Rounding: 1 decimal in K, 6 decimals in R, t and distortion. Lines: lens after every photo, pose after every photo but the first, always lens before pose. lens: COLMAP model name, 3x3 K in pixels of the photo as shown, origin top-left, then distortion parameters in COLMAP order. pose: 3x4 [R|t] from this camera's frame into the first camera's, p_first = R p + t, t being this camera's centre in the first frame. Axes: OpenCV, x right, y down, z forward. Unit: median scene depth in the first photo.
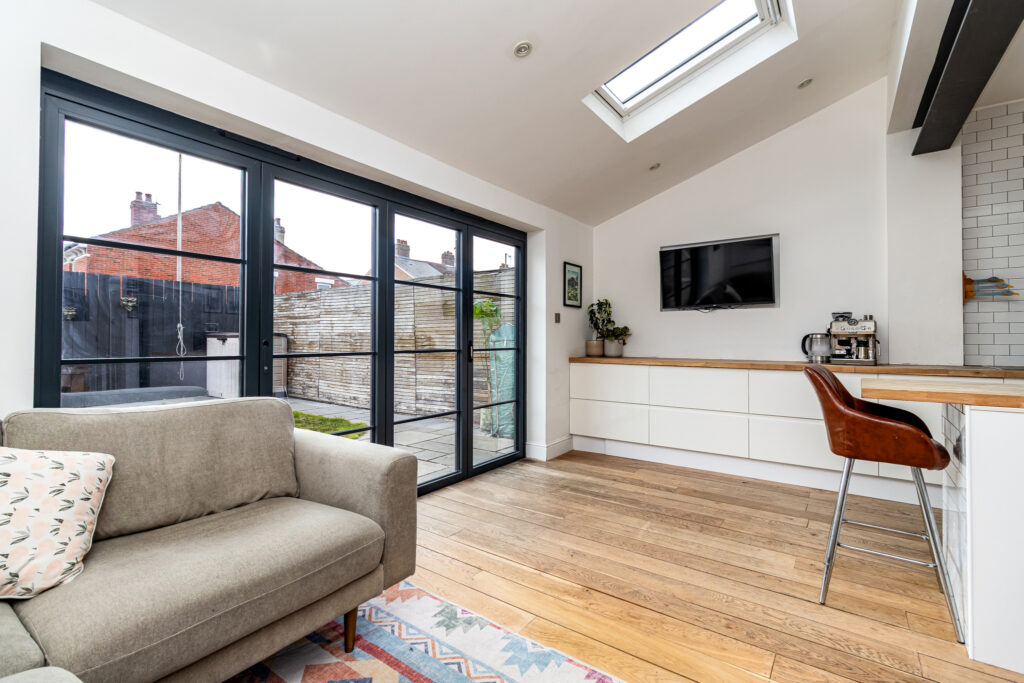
lens RADIAL K [[468.5, 0, 513.8], [0, 468.5, 335.3], [0, 0, 1]] dist [0.002630, -0.000117]
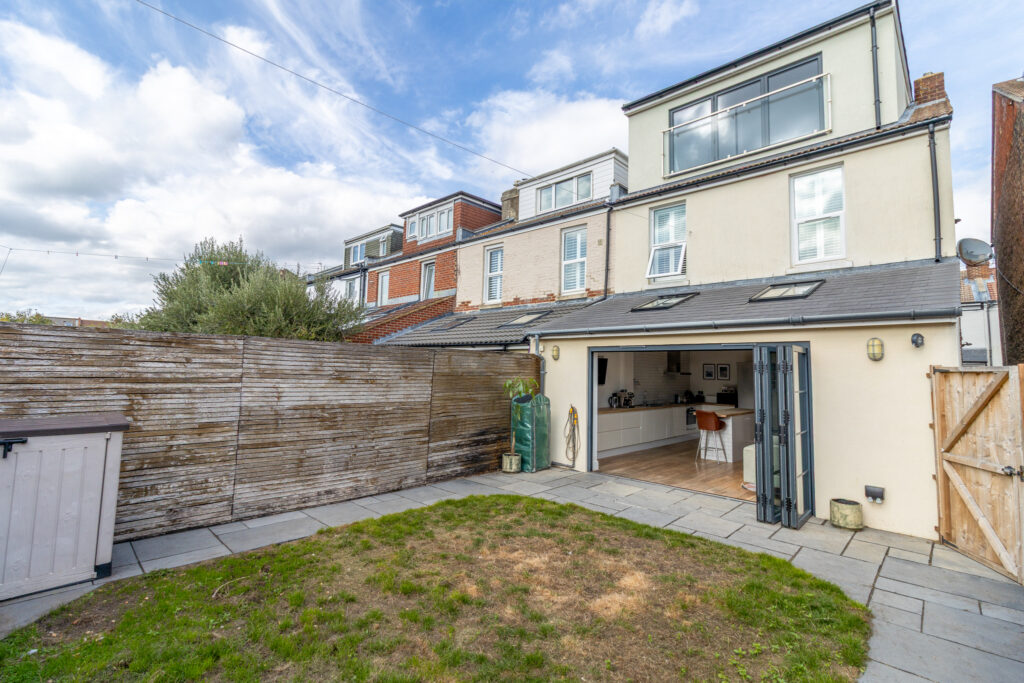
lens RADIAL K [[468.5, 0, 513.8], [0, 468.5, 335.3], [0, 0, 1]] dist [0.002630, -0.000117]
pose [[0.136696, 0.080670, 0.987323, -1.057894], [-0.023947, 0.996656, -0.078118, -0.064656], [-0.990324, -0.012965, 0.138171, 0.601650]]
